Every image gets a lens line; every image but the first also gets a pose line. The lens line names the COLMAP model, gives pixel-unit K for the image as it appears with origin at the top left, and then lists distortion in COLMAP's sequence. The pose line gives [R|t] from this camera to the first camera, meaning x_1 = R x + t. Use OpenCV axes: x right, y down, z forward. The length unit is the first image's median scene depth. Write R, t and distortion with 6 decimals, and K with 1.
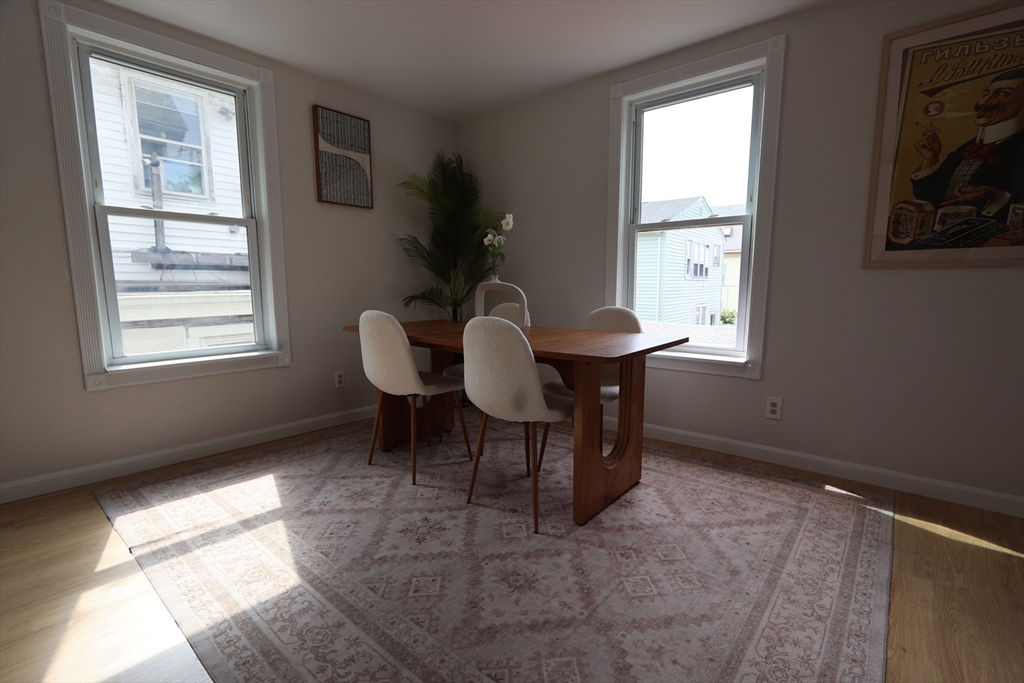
lens RADIAL K [[469.9, 0, 519.3], [0, 469.9, 348.6], [0, 0, 1]] dist [-0.015033, 0.000566]
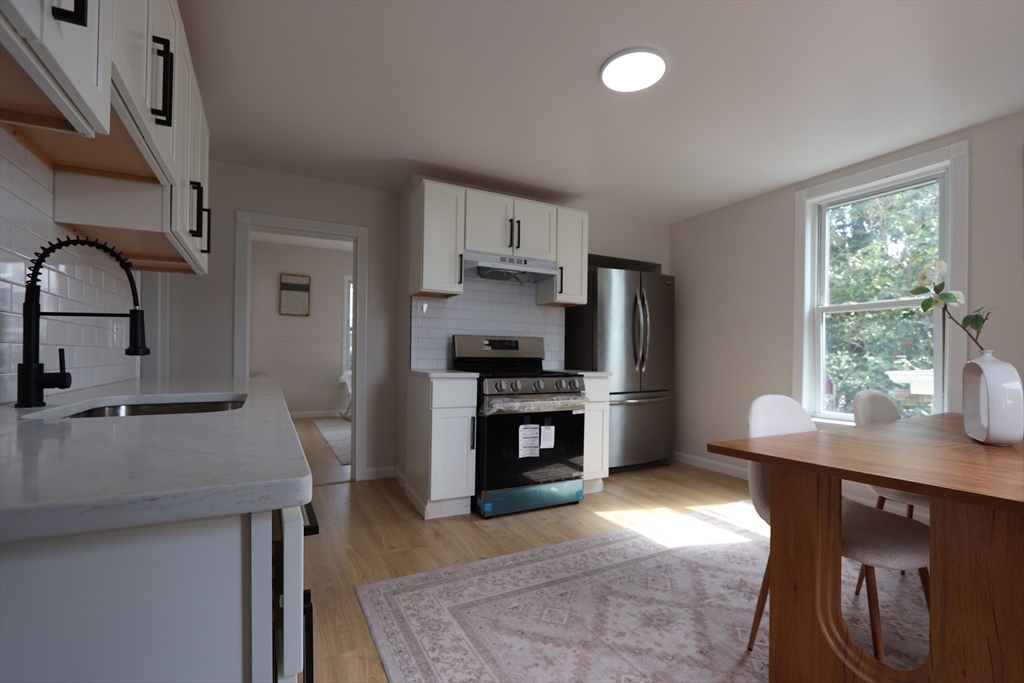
lens RADIAL K [[469.9, 0, 516.7], [0, 469.9, 345.9], [0, 0, 1]] dist [-0.015033, 0.000566]
pose [[-0.381800, -0.028109, -0.923817, 1.341477], [-0.132600, 0.990863, 0.024653, -0.158267], [0.914683, 0.131911, -0.382039, 1.168331]]
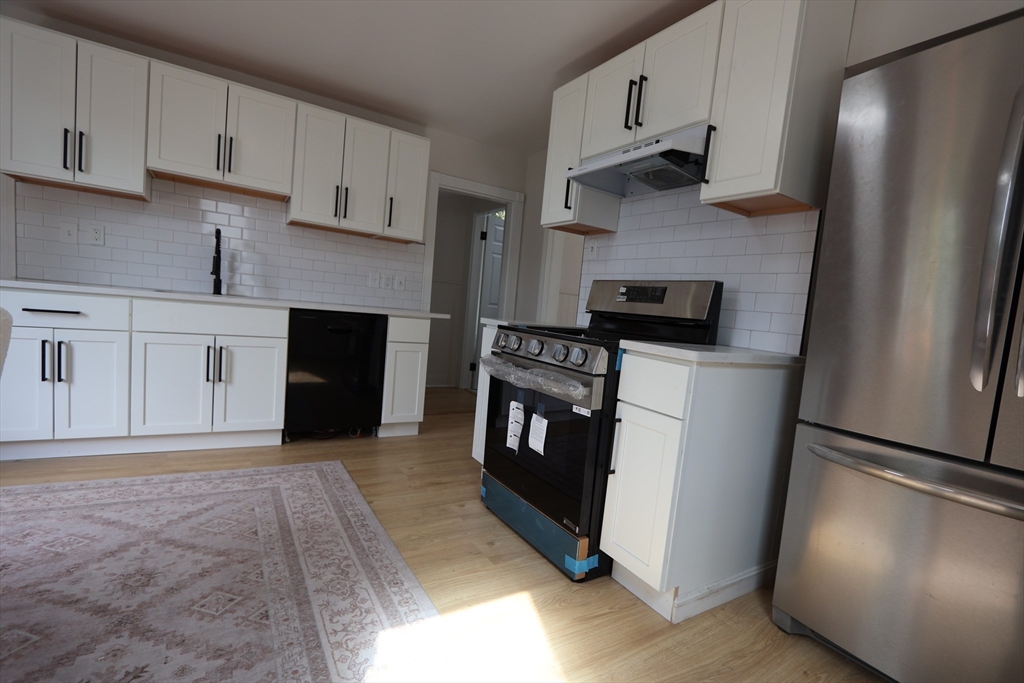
lens RADIAL K [[469.9, 0, 517.8], [0, 469.9, 346.1], [0, 0, 1]] dist [-0.015033, 0.000566]
pose [[-0.944068, -0.118264, 0.307813, -1.080826], [-0.055334, 0.977054, 0.205680, -0.219640], [-0.325074, 0.177143, -0.928950, 1.738706]]
